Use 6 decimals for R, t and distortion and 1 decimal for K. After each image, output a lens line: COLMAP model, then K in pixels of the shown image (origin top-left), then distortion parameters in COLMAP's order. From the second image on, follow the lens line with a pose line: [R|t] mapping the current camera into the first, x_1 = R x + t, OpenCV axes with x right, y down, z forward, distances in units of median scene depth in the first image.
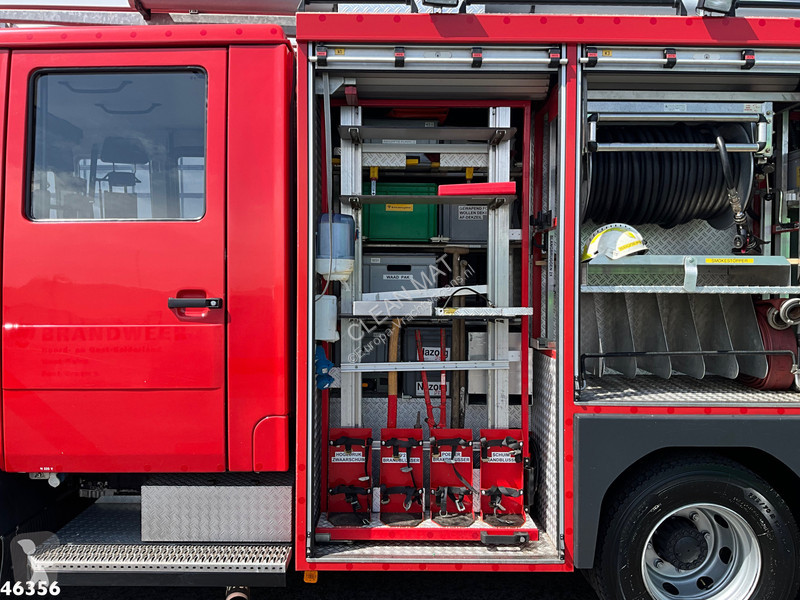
lens RADIAL K [[644.3, 0, 402.9], [0, 644.3, 299.1], [0, 0, 1]] dist [0.061848, -0.109042]
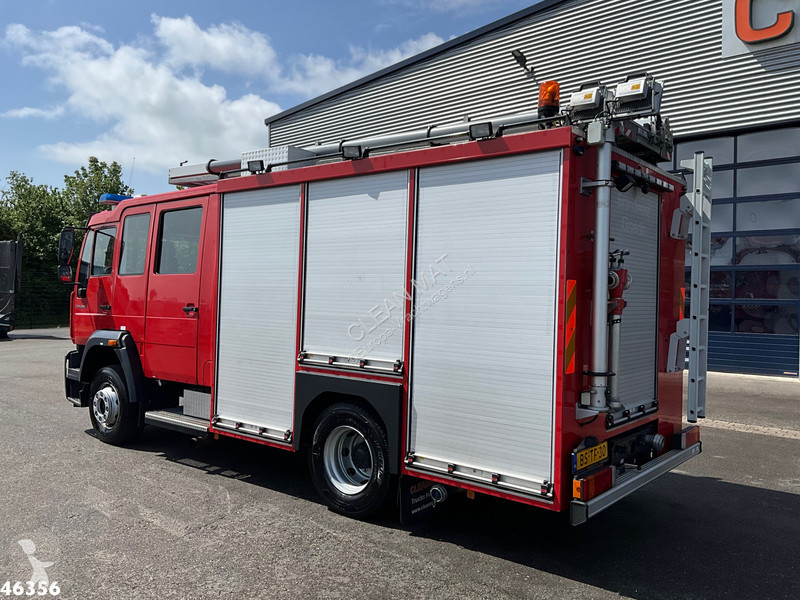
lens RADIAL K [[644.3, 0, 402.9], [0, 644.3, 299.1], [0, 0, 1]] dist [0.061848, -0.109042]
pose [[0.786541, 0.013698, -0.617387, 1.661682], [-0.032550, 0.999284, -0.019298, -0.009748], [0.616680, 0.035274, 0.786423, -0.334264]]
